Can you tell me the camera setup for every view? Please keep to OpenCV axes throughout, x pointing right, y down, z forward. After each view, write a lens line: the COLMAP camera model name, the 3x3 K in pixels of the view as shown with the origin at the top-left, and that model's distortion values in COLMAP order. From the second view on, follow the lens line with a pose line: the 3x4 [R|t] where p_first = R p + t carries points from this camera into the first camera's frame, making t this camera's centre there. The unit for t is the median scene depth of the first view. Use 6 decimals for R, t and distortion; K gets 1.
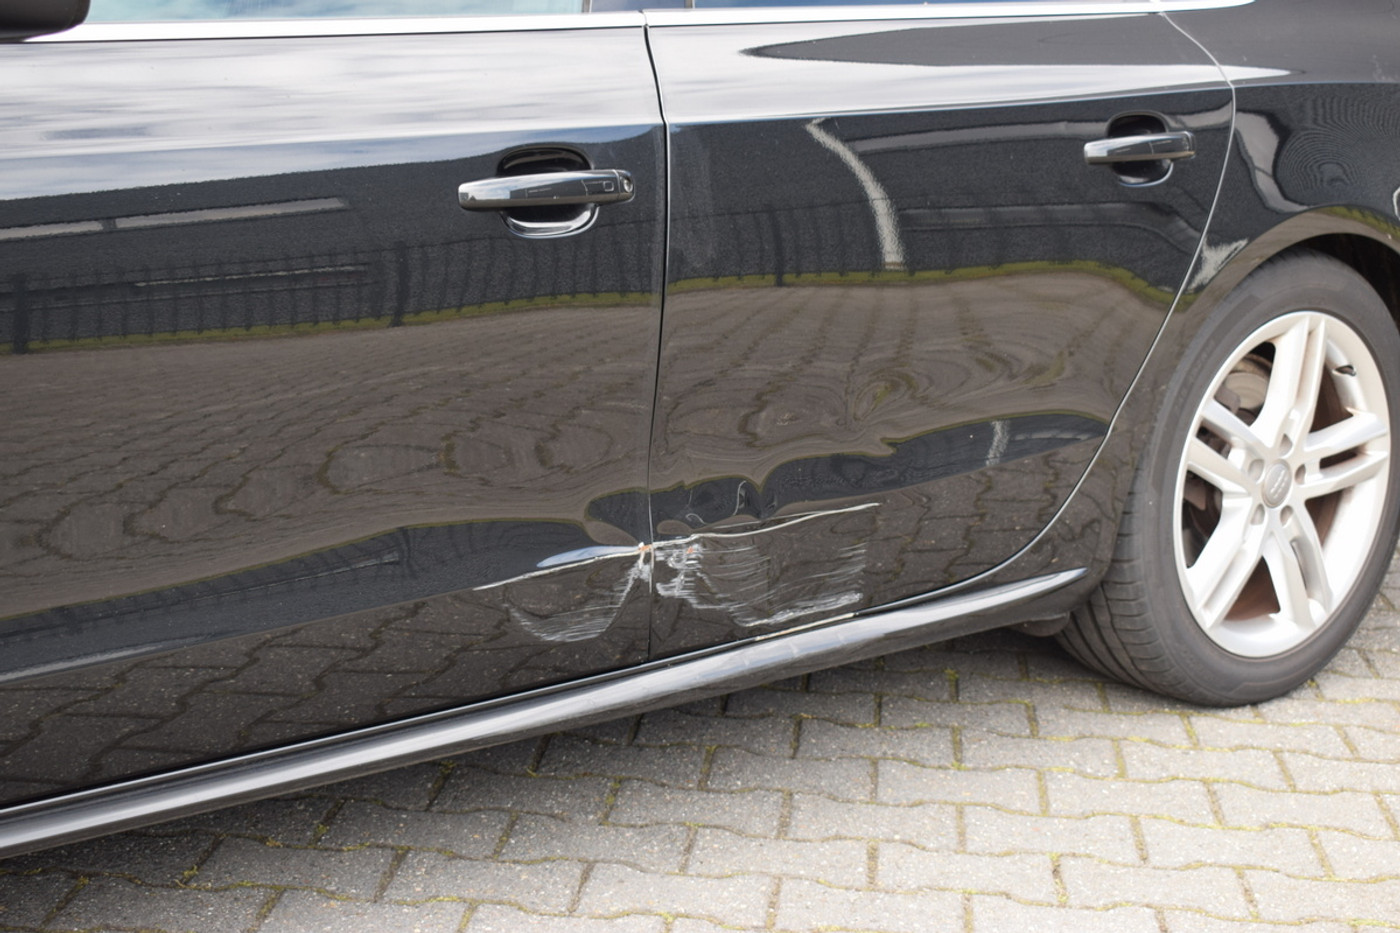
lens RADIAL K [[2287.7, 0, 700.0], [0, 2287.7, 466.5], [0, 0, 1]] dist [0.022957, 0.020620]
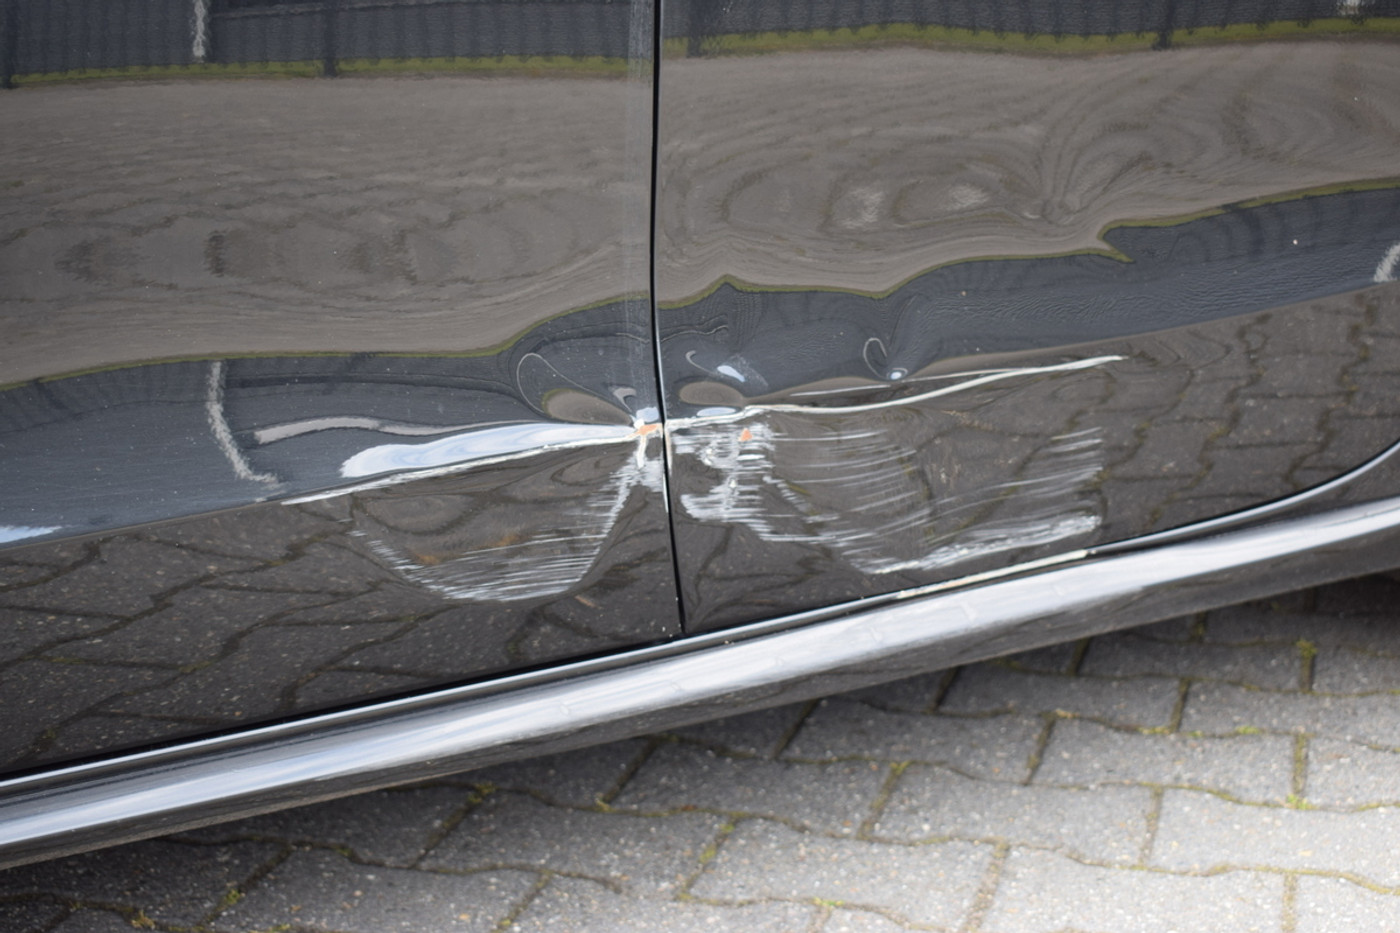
lens RADIAL K [[2122.1, 0, 700.0], [0, 2122.1, 466.5], [0, 0, 1]] dist [-0.013160, -0.000177]
pose [[0.977848, -0.014355, -0.208823, 0.078616], [0.017304, 0.999775, 0.012304, 0.032306], [0.208599, -0.015645, 0.977876, 0.426293]]
